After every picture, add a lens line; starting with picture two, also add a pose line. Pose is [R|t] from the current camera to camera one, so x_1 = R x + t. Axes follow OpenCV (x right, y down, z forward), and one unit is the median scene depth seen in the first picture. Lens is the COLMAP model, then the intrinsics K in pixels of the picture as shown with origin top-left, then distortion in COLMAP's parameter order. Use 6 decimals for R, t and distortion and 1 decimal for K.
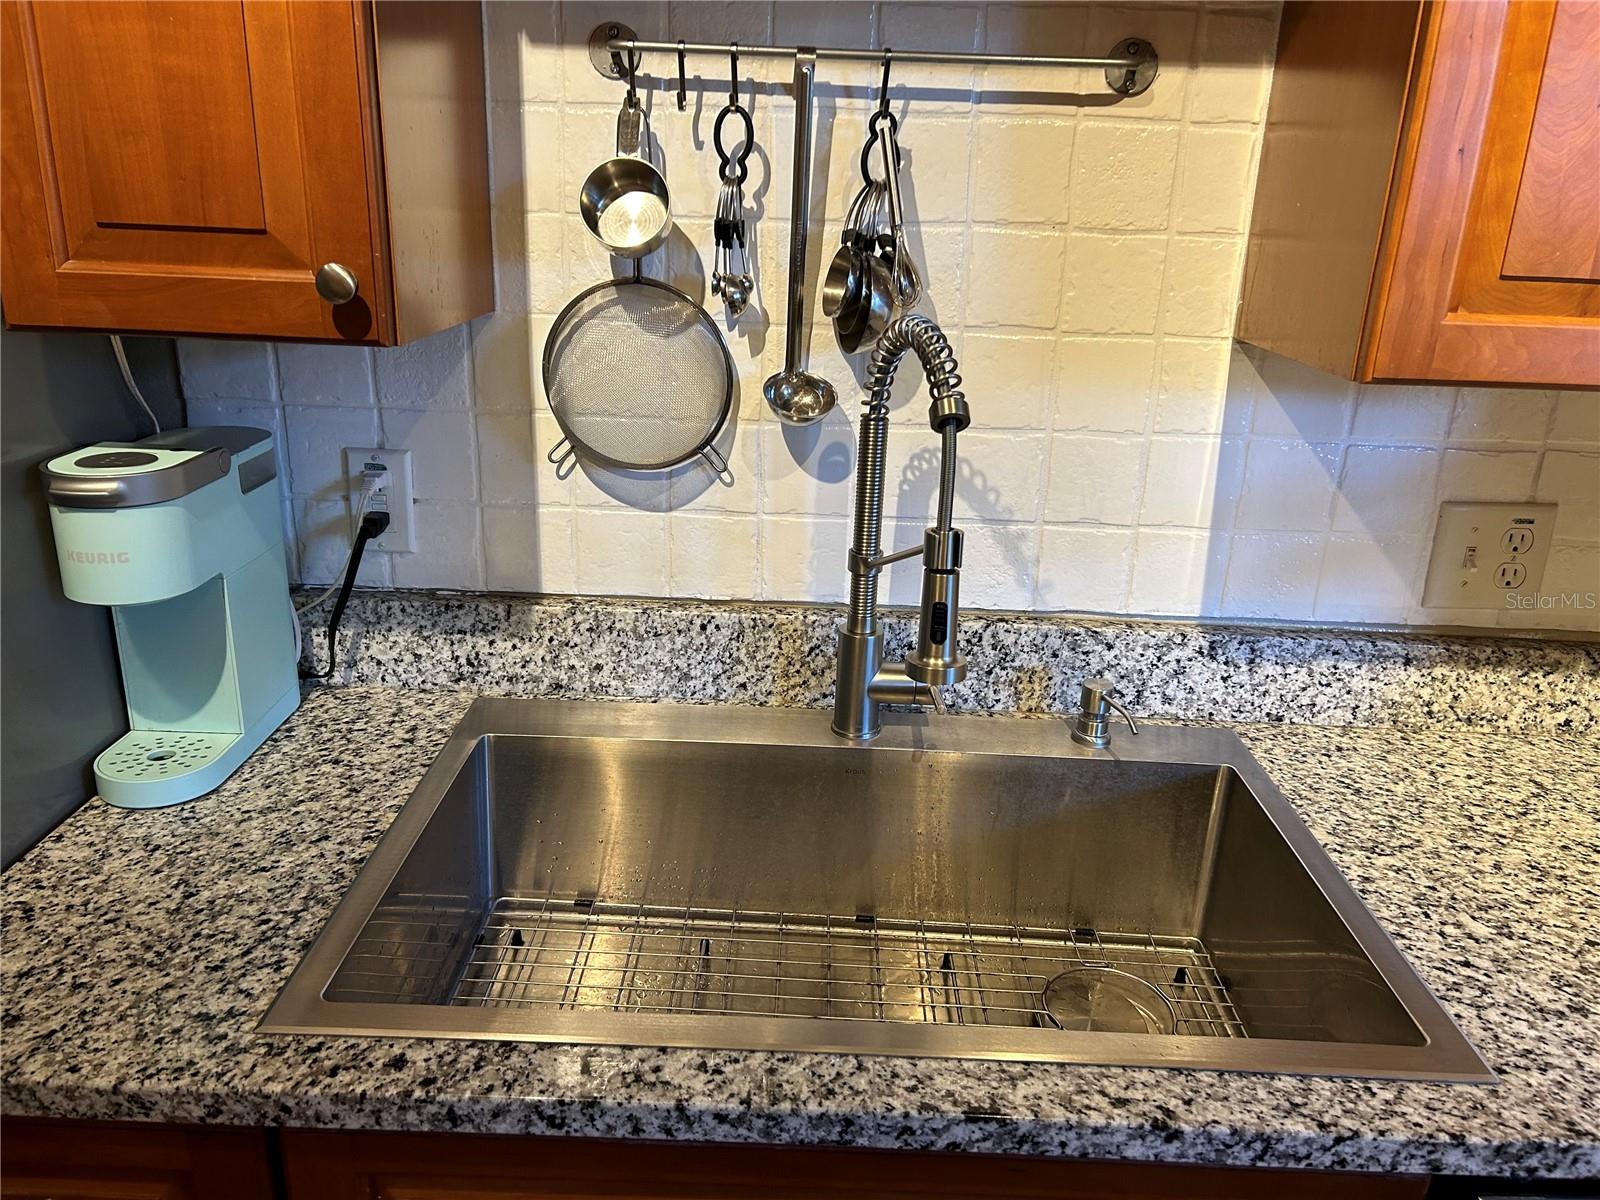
lens RADIAL K [[1218.7, 0, 805.1], [0, 1218.7, 602.5], [0, 0, 1]] dist [0.058850, -0.047478]
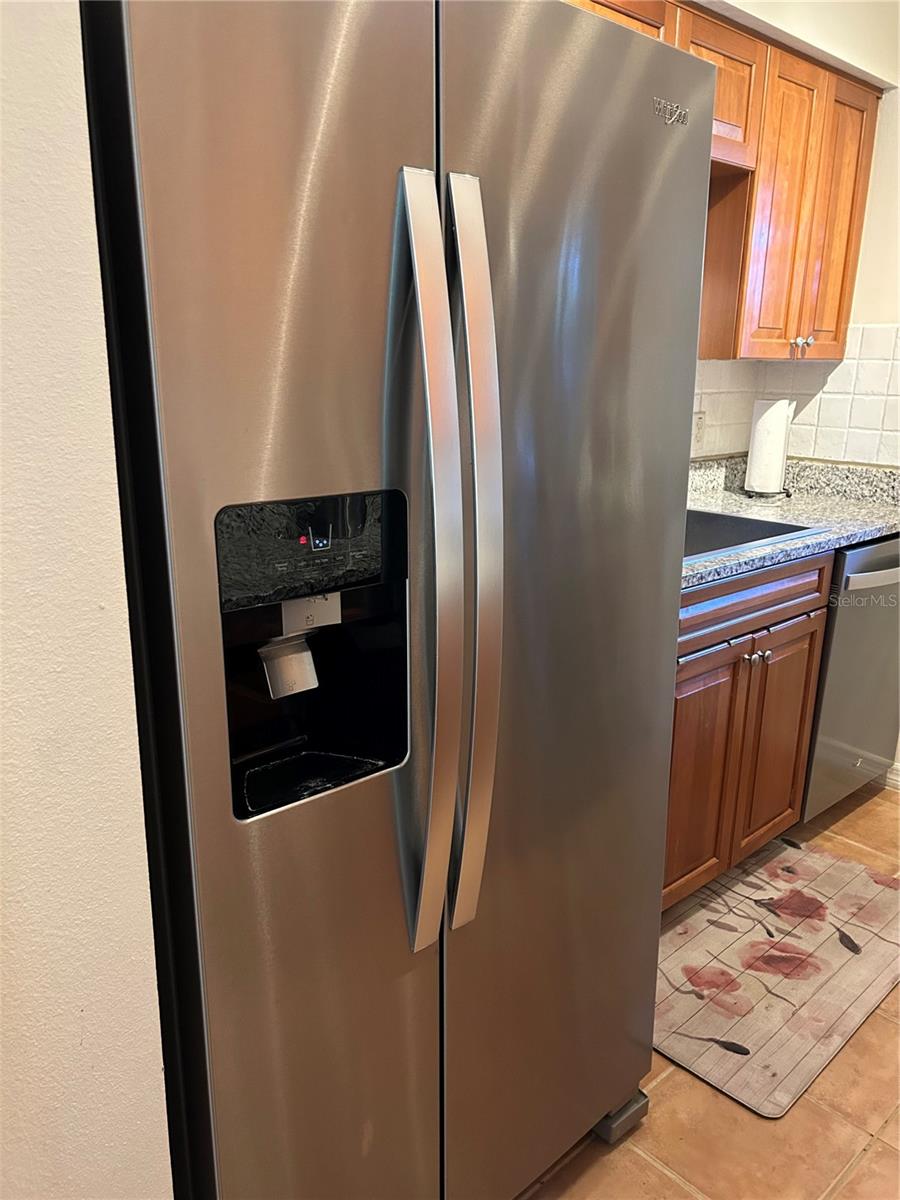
lens RADIAL K [[914.1, 0, 450.4], [0, 914.1, 603.5], [0, 0, 1]] dist [0.058850, -0.047478]
pose [[0.725931, -0.205467, 0.656359, -1.820500], [0.239943, 0.970032, 0.038283, 0.179667], [-0.644555, 0.129698, 0.753476, -0.294236]]
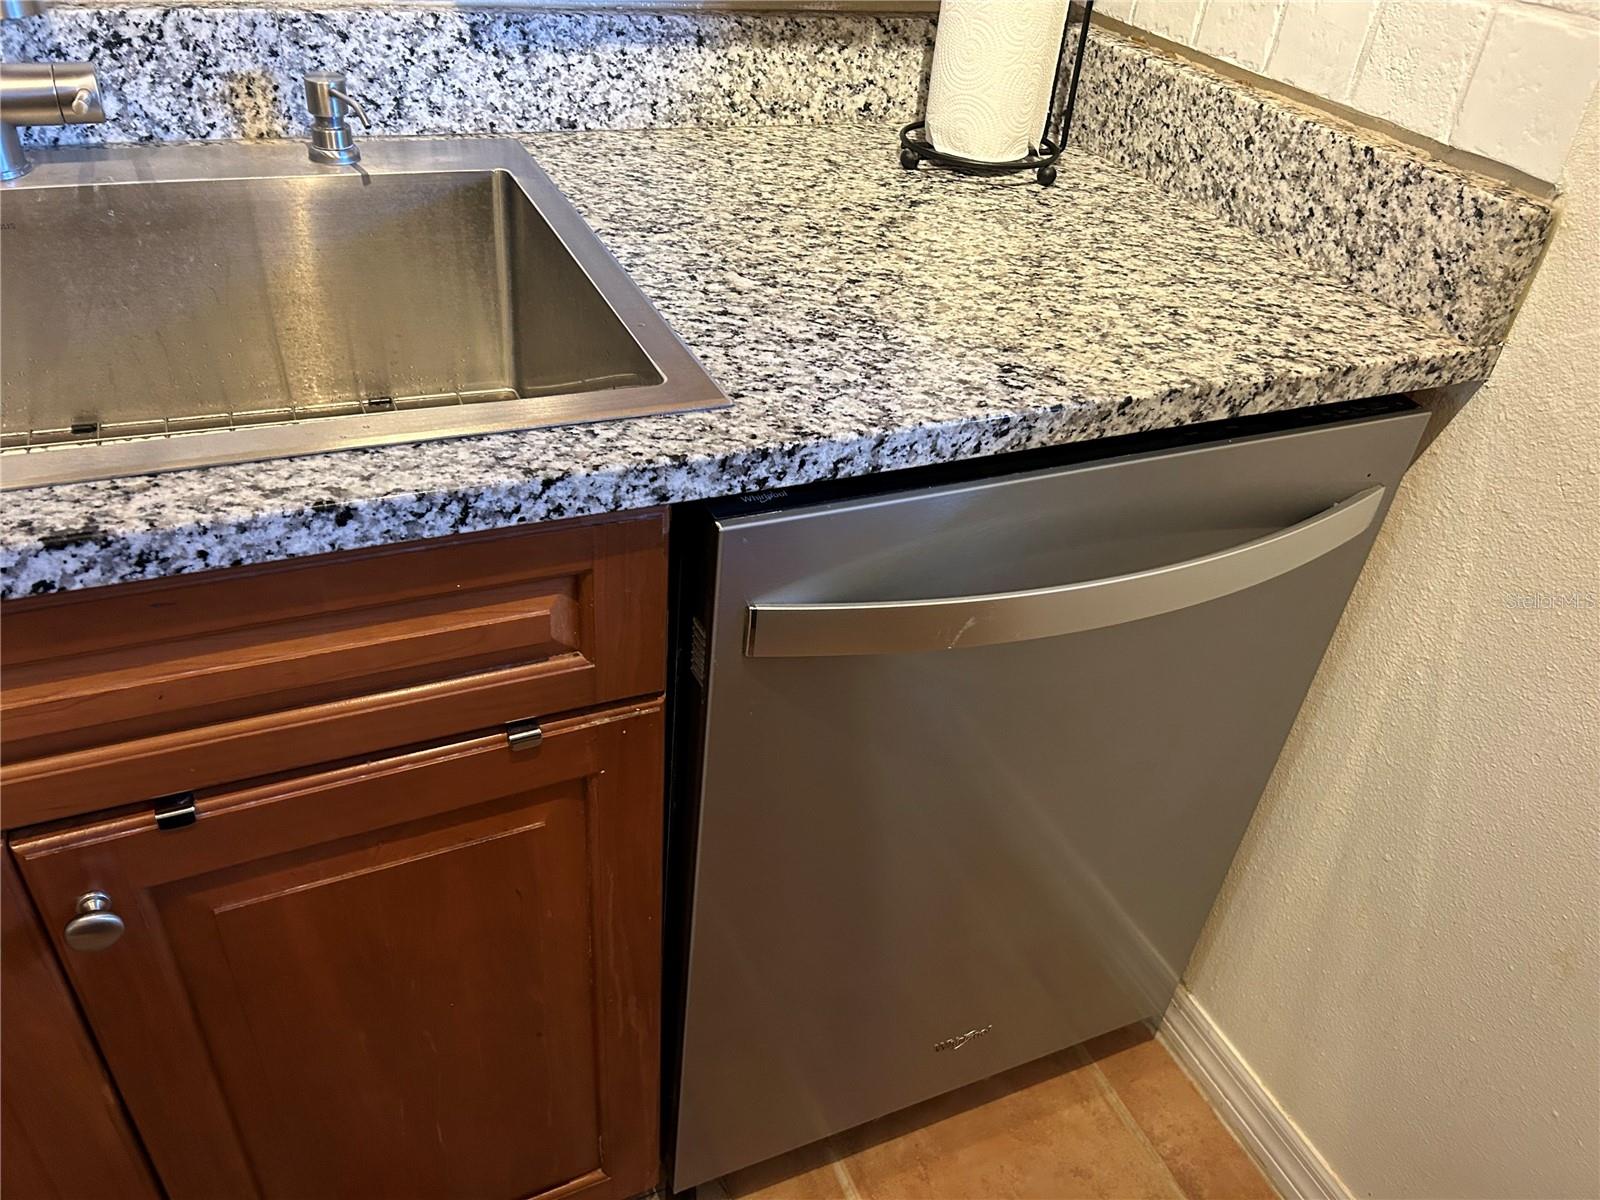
lens RADIAL K [[1218.7, 0, 795.8], [0, 1218.7, 596.8], [0, 0, 1]] dist [0.058850, -0.047478]
pose [[0.914769, -0.208641, 0.345928, 0.218427], [0.095833, 0.943939, 0.315903, 0.201257], [-0.392445, -0.255827, 0.883481, 0.126078]]
